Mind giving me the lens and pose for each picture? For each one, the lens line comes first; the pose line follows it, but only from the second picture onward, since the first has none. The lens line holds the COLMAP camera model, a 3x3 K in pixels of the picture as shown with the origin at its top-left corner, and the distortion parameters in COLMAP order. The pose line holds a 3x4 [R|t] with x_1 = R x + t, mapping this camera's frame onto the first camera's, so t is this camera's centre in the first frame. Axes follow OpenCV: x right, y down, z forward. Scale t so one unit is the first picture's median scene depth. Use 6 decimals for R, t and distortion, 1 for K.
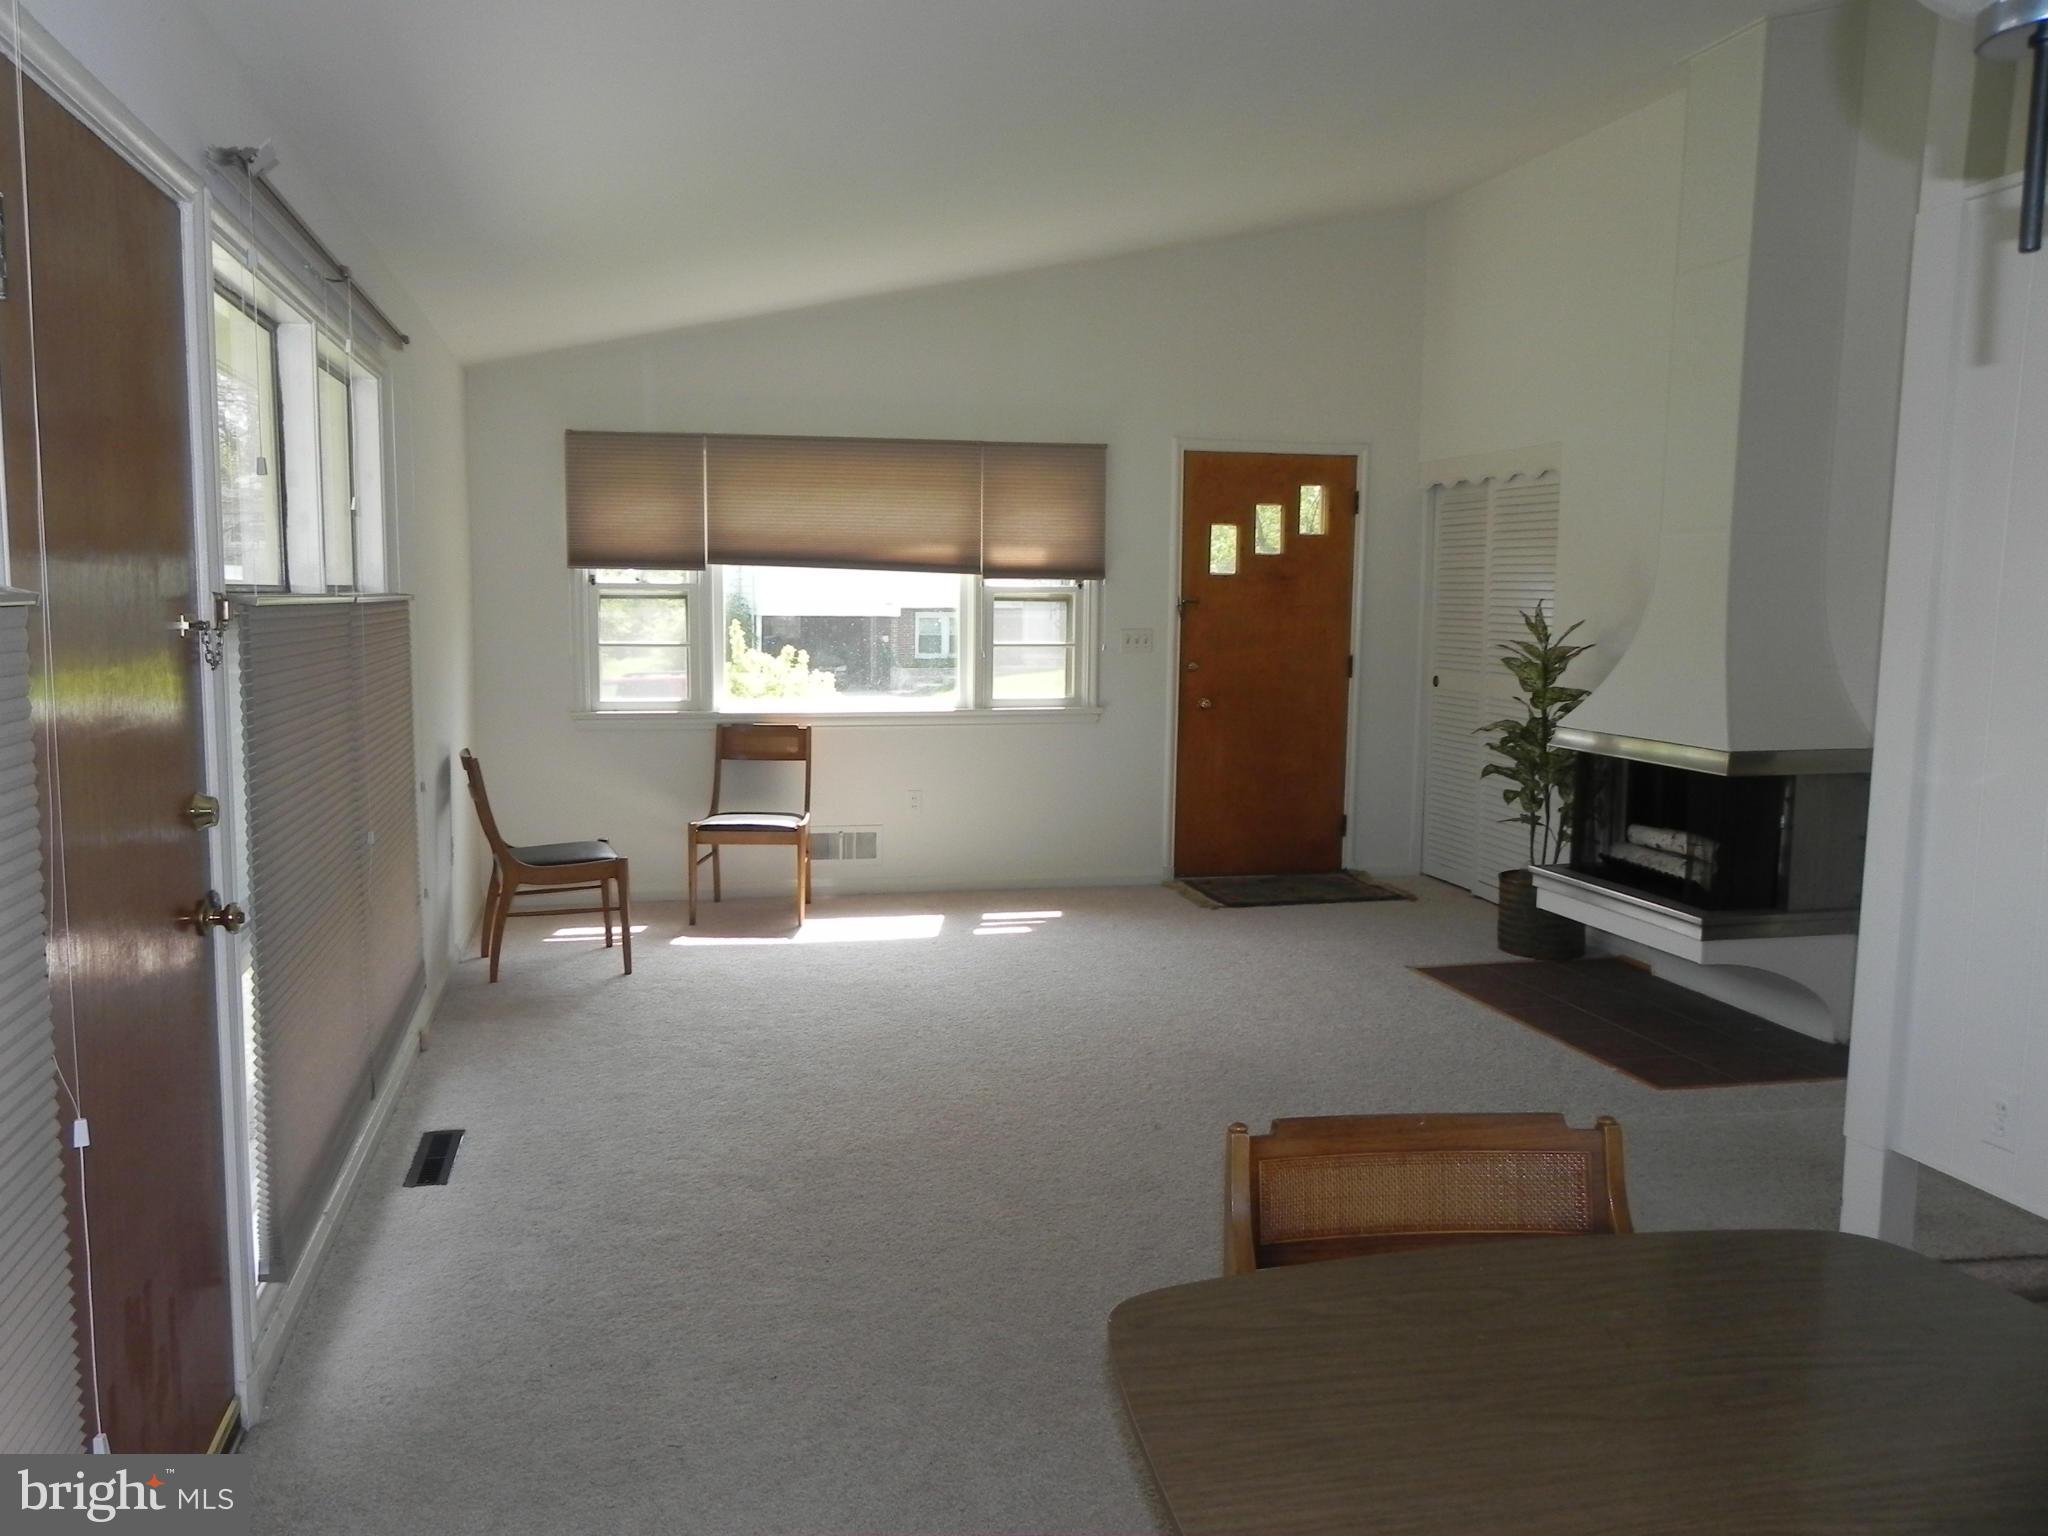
lens RADIAL K [[1654.0, 0, 1024.0], [0, 1654.0, 768.0], [0, 0, 1]] dist [0.041434, -0.003083]
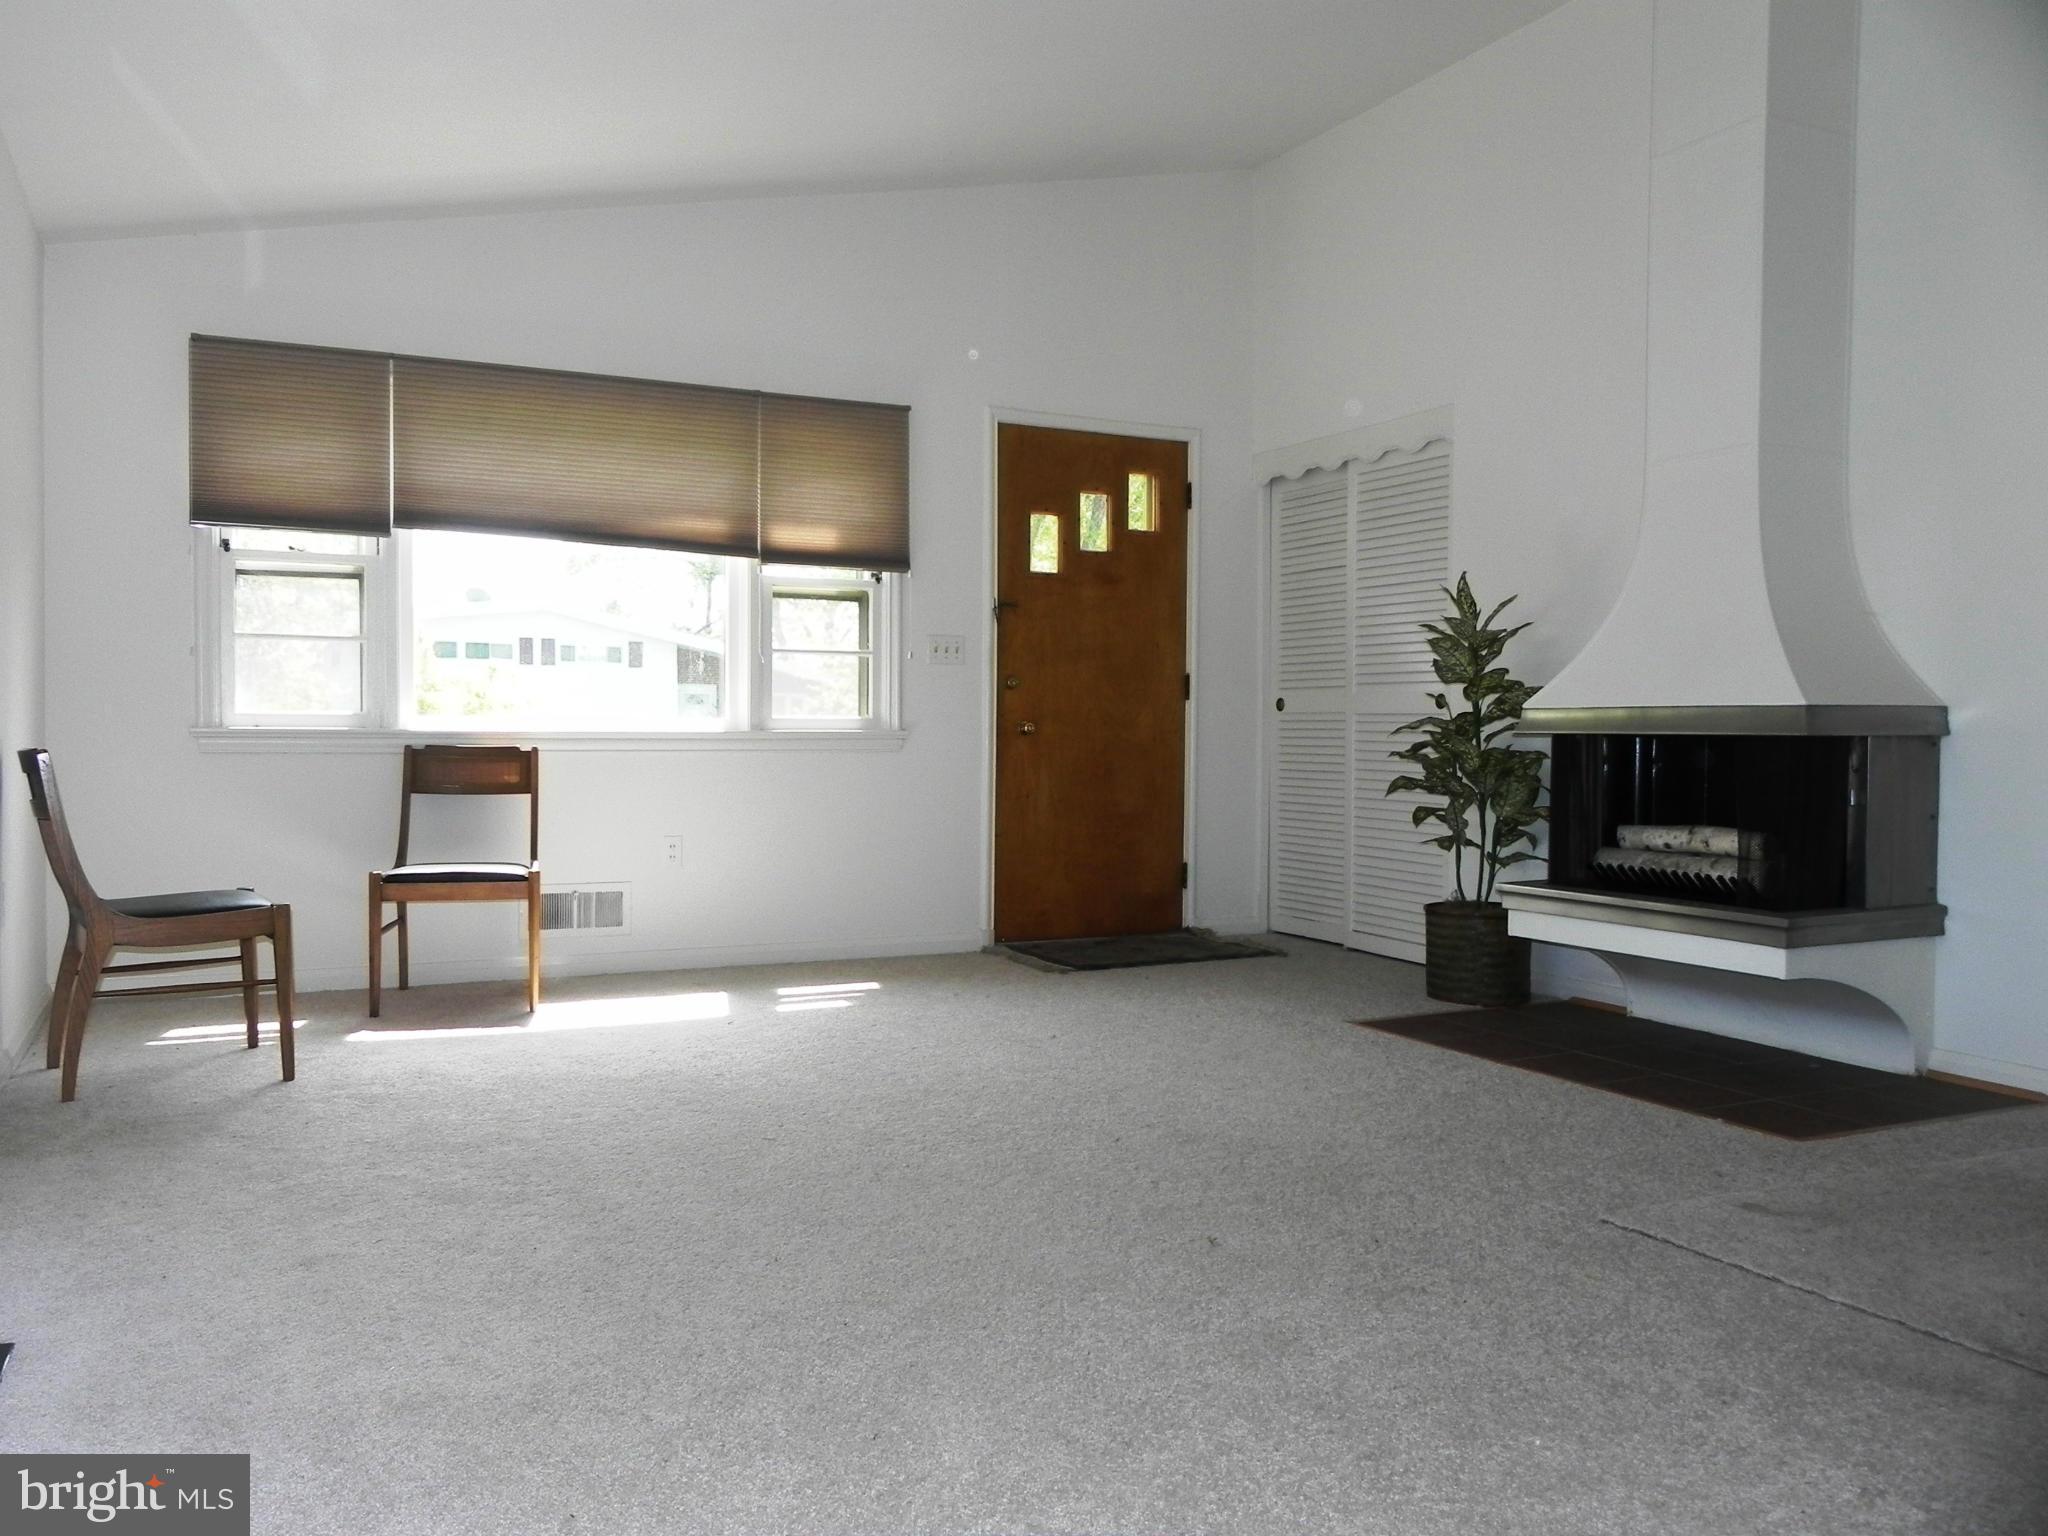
lens RADIAL K [[1606.2, 0, 1024.0], [0, 1606.2, 768.0], [0, 0, 1]] dist [0.009238, -0.029180]
pose [[0.973298, -0.010492, 0.229307, -0.082333], [0.030613, 0.995964, -0.084367, 0.052671], [-0.227496, 0.089134, 0.969691, 0.248759]]
